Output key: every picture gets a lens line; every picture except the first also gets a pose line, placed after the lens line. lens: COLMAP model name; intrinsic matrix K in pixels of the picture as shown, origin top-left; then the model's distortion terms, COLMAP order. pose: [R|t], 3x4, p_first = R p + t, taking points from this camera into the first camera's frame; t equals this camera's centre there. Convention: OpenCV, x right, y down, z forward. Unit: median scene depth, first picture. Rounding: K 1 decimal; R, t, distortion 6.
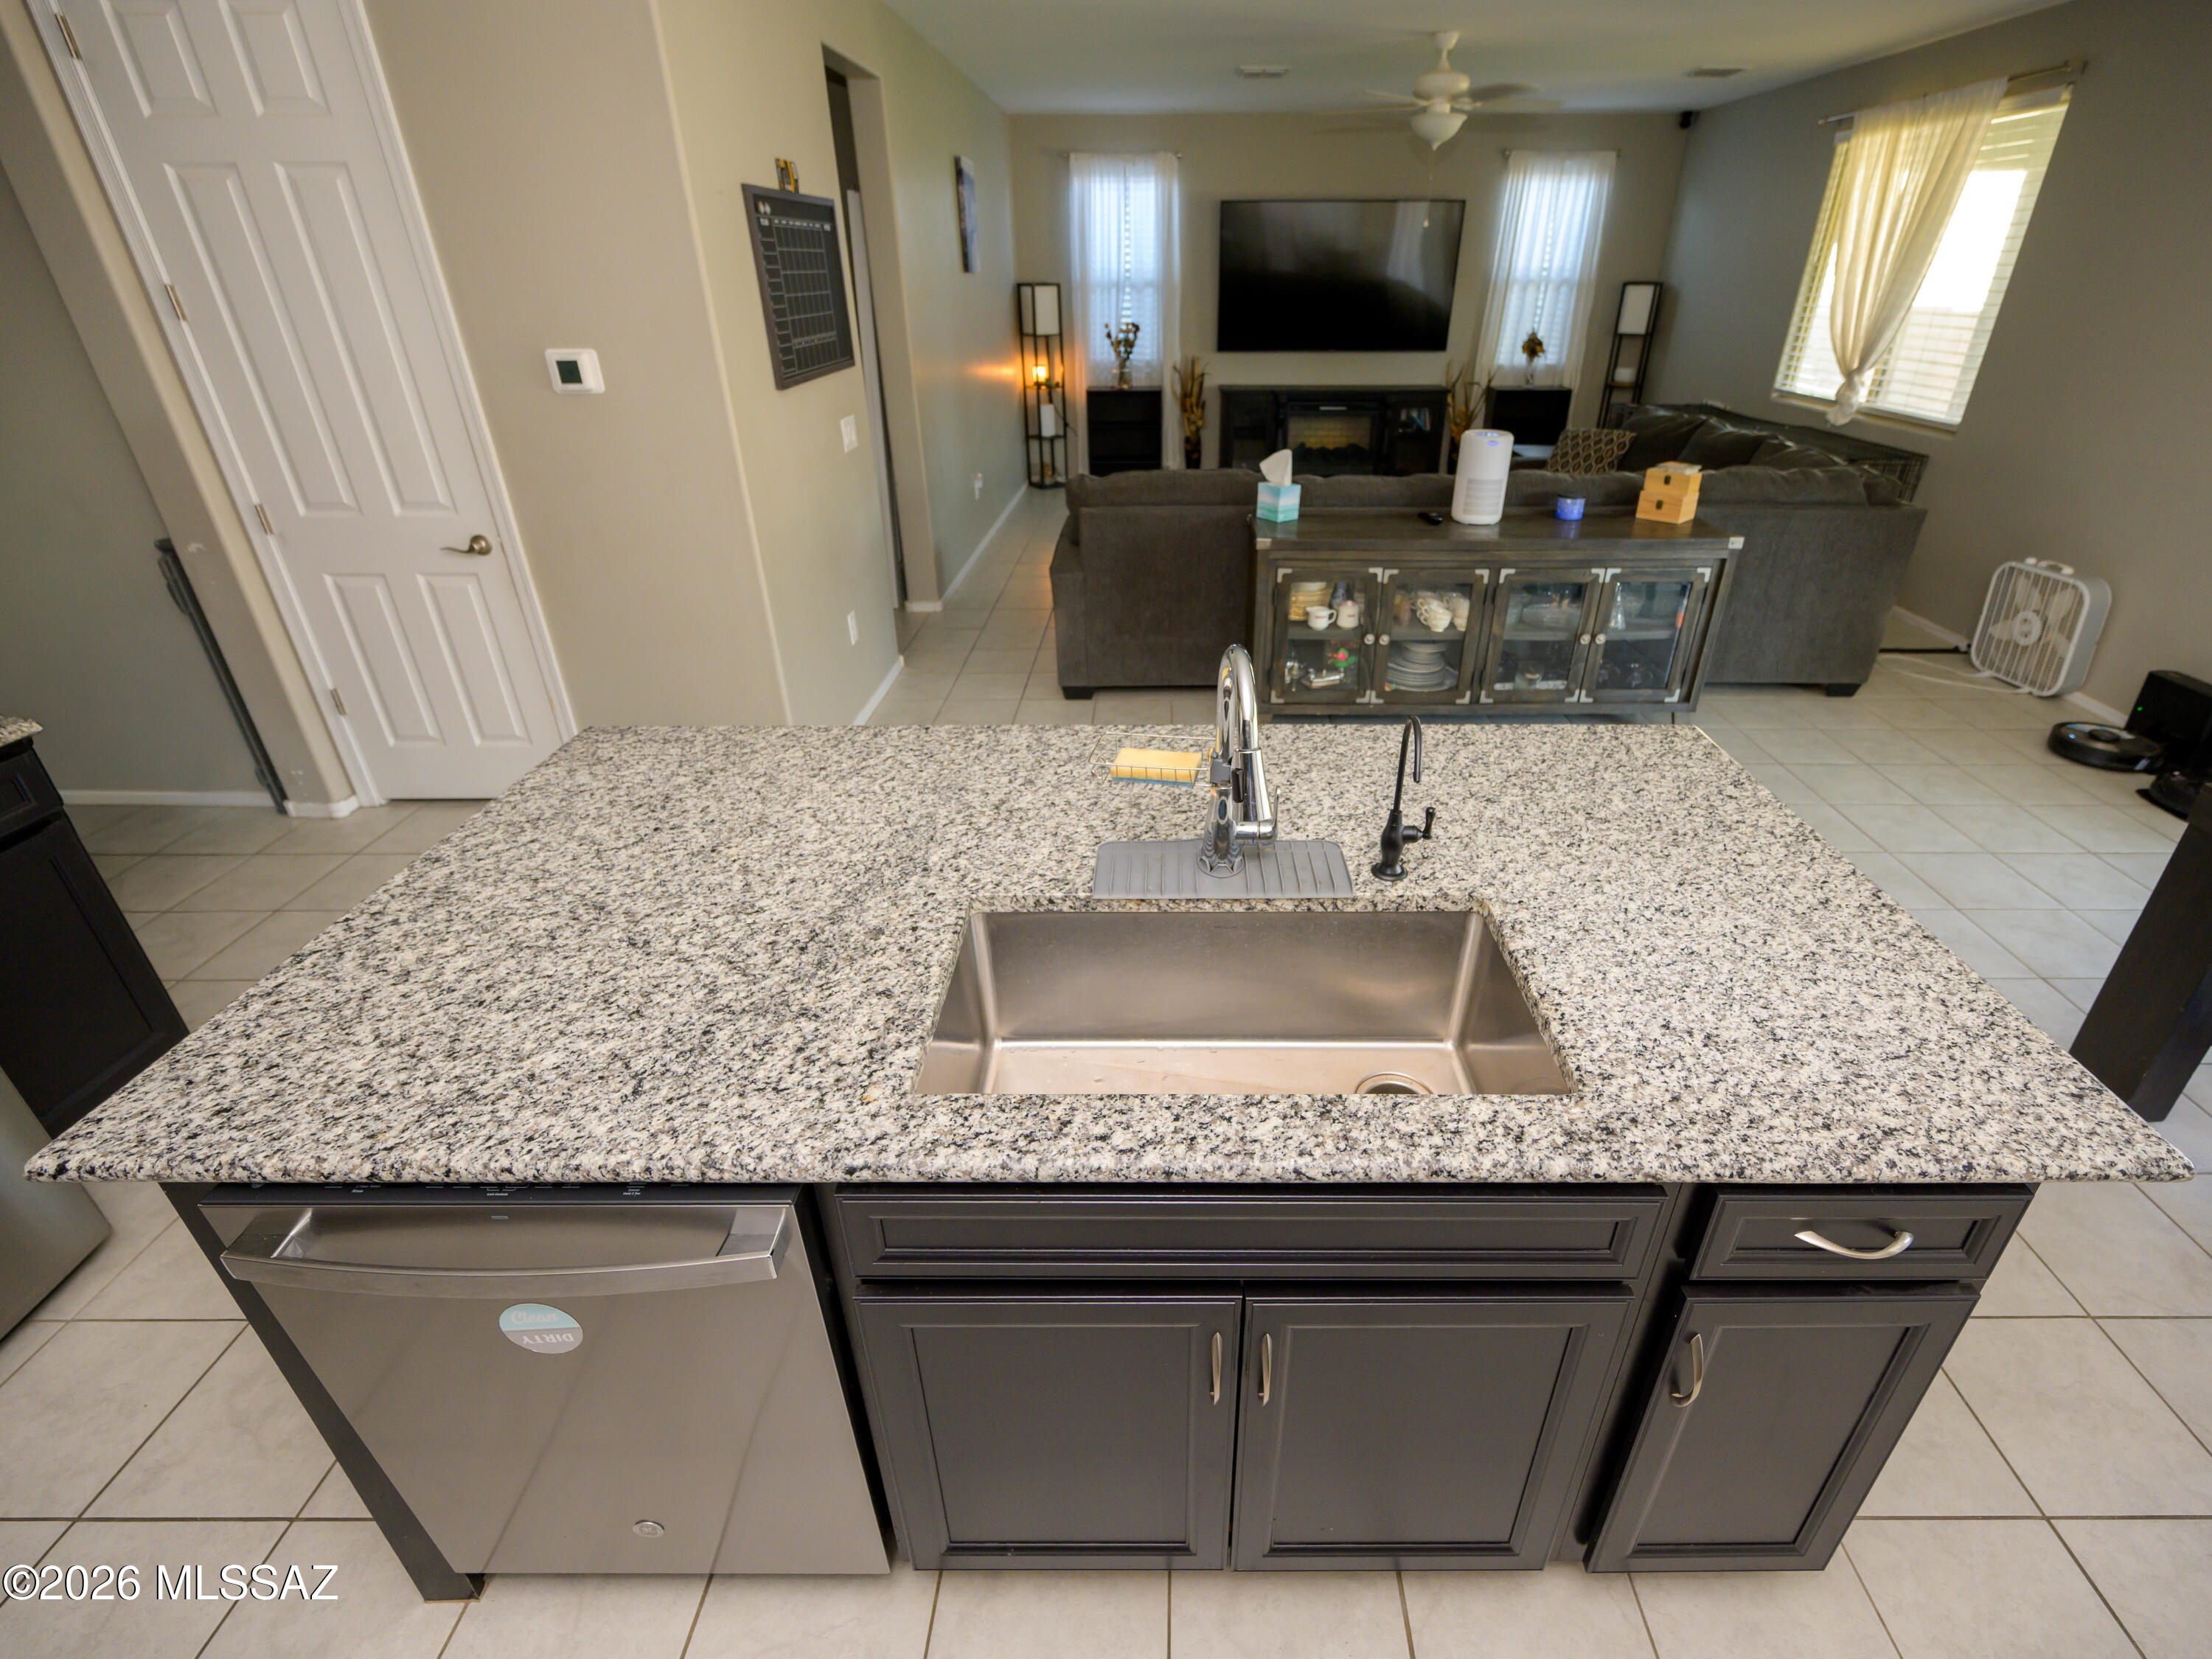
lens RADIAL K [[1003.5, 0, 1169.3], [0, 1003.5, 792.6], [0, 0, 1]] dist [-0.001870, -0.000599]
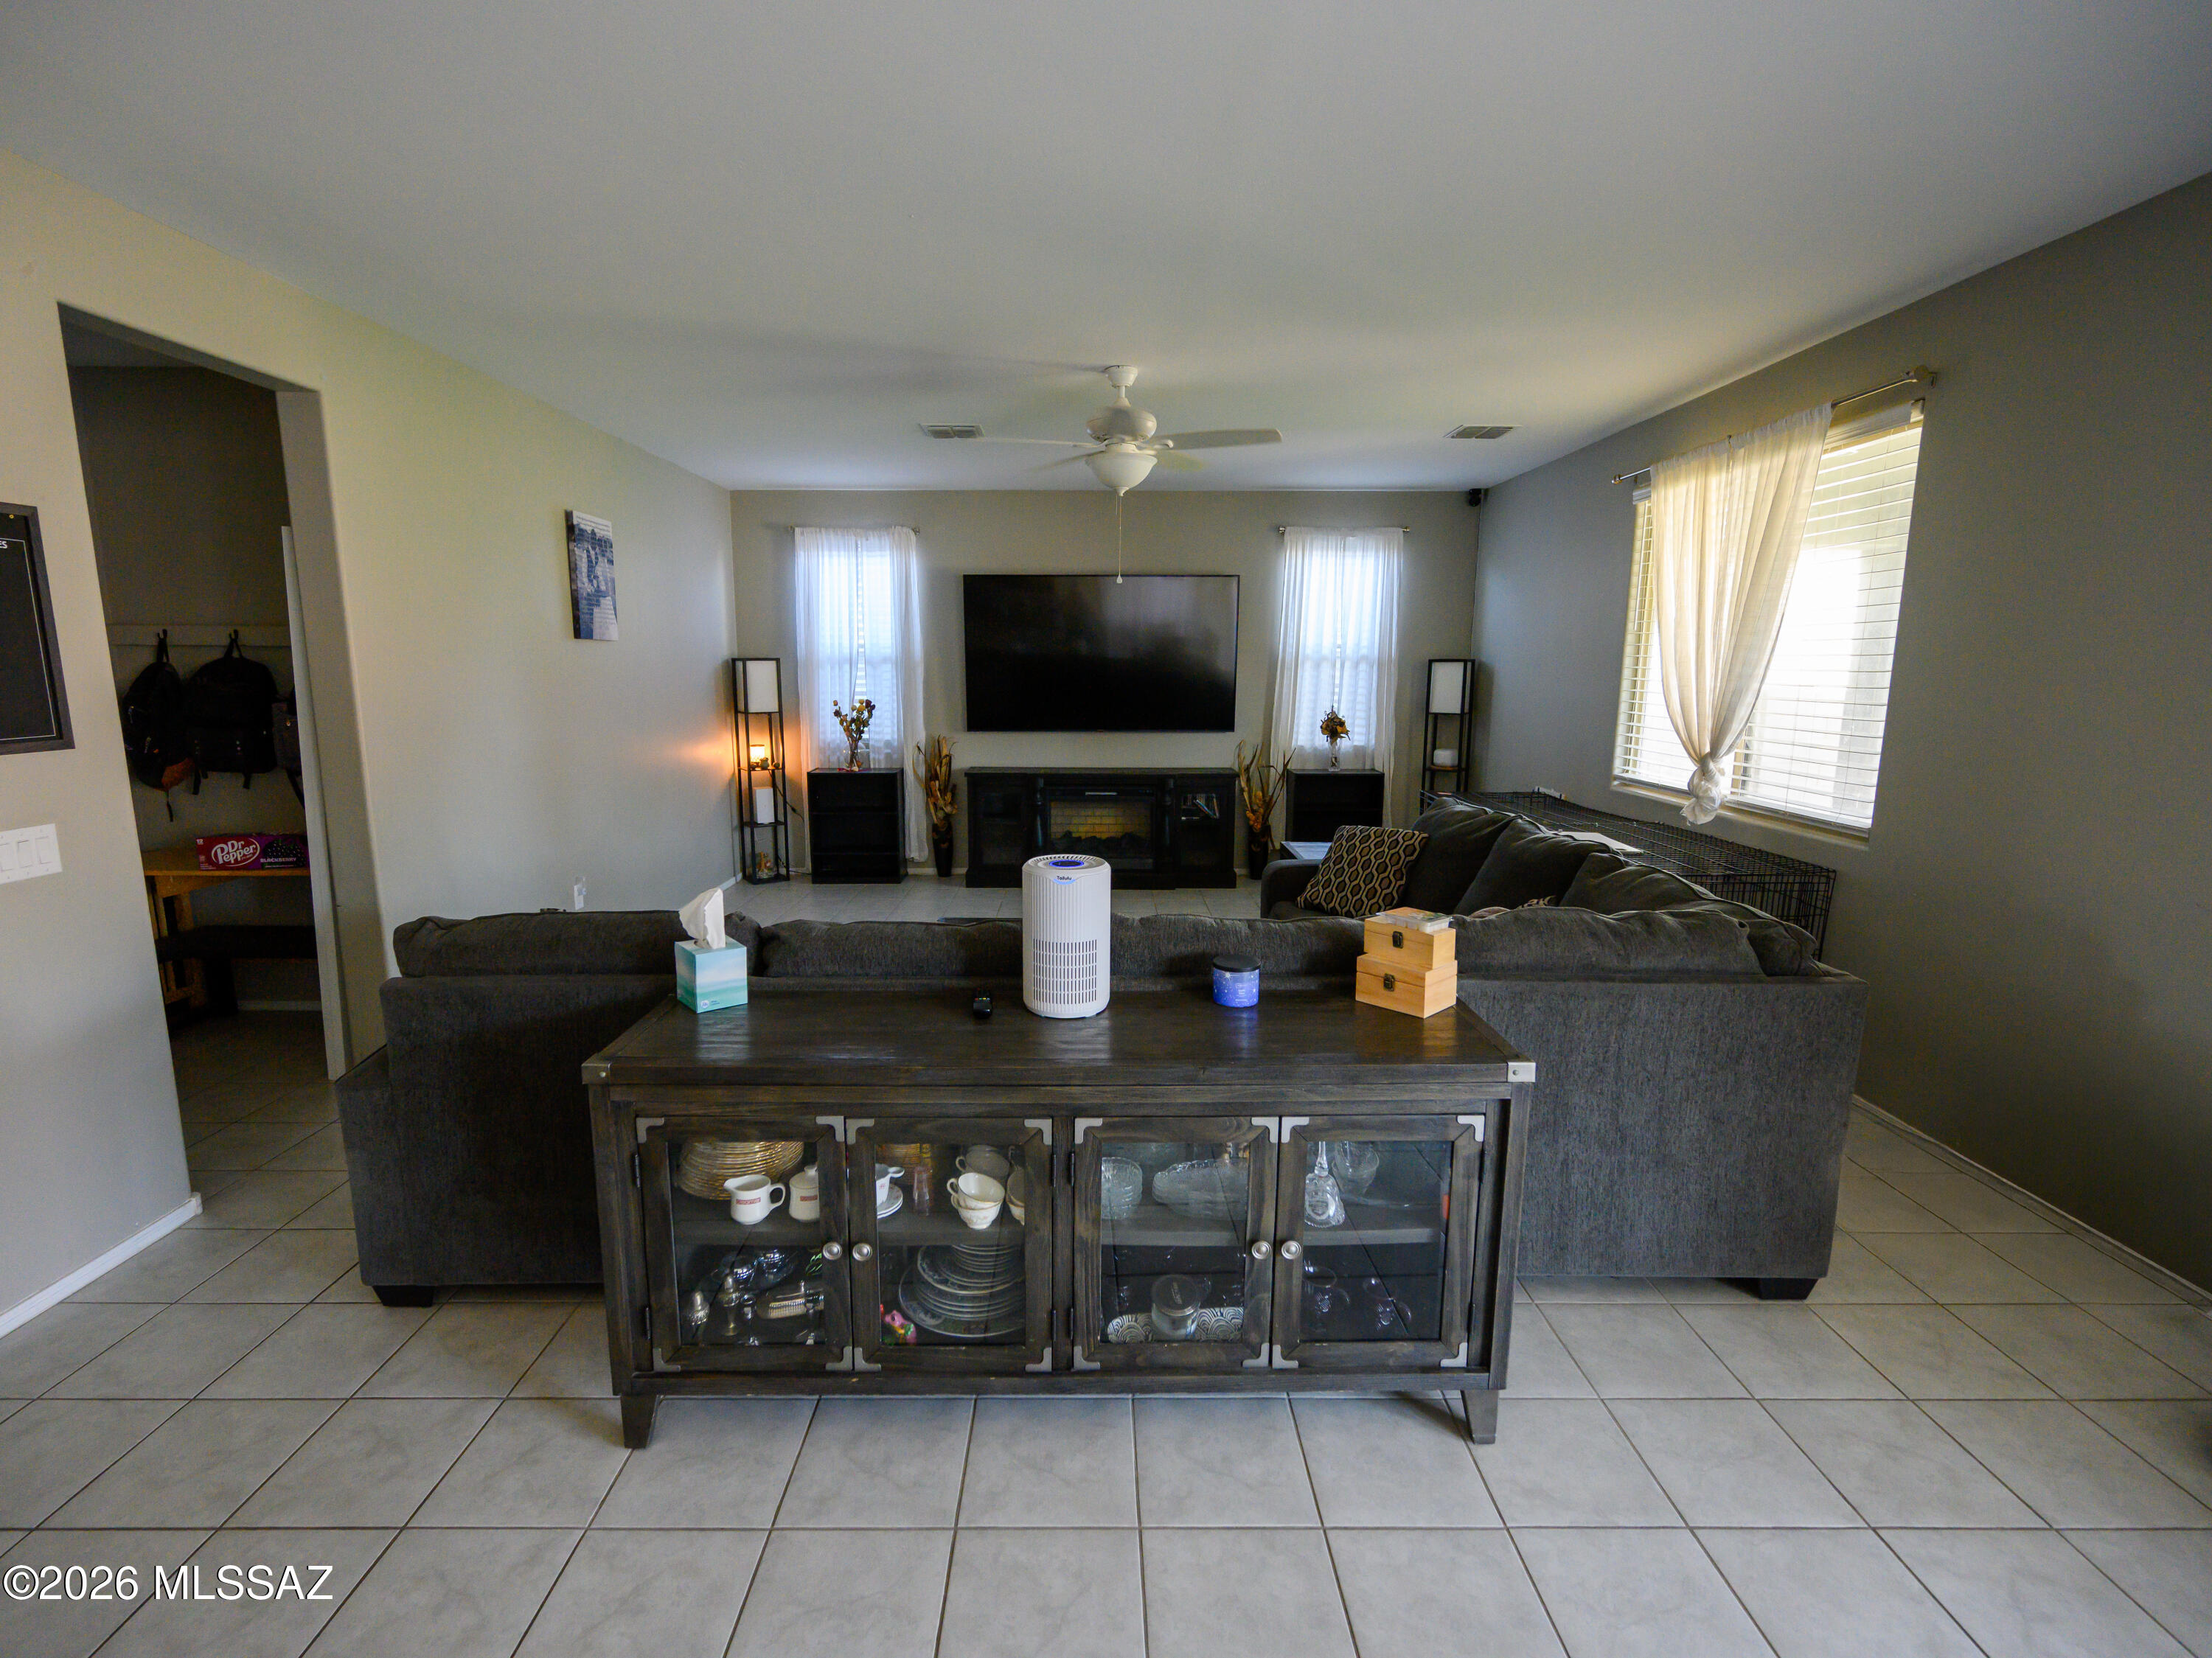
lens RADIAL K [[978.0, 0, 1106.0], [0, 978.0, 829.0], [0, 0, 1]] dist [-0.001070, -0.000418]
pose [[0.999995, 0.003229, 0.000670, 0.229168], [-0.002861, 0.950445, -0.310879, -0.137760], [-0.001641, 0.310875, 0.950449, 0.316661]]
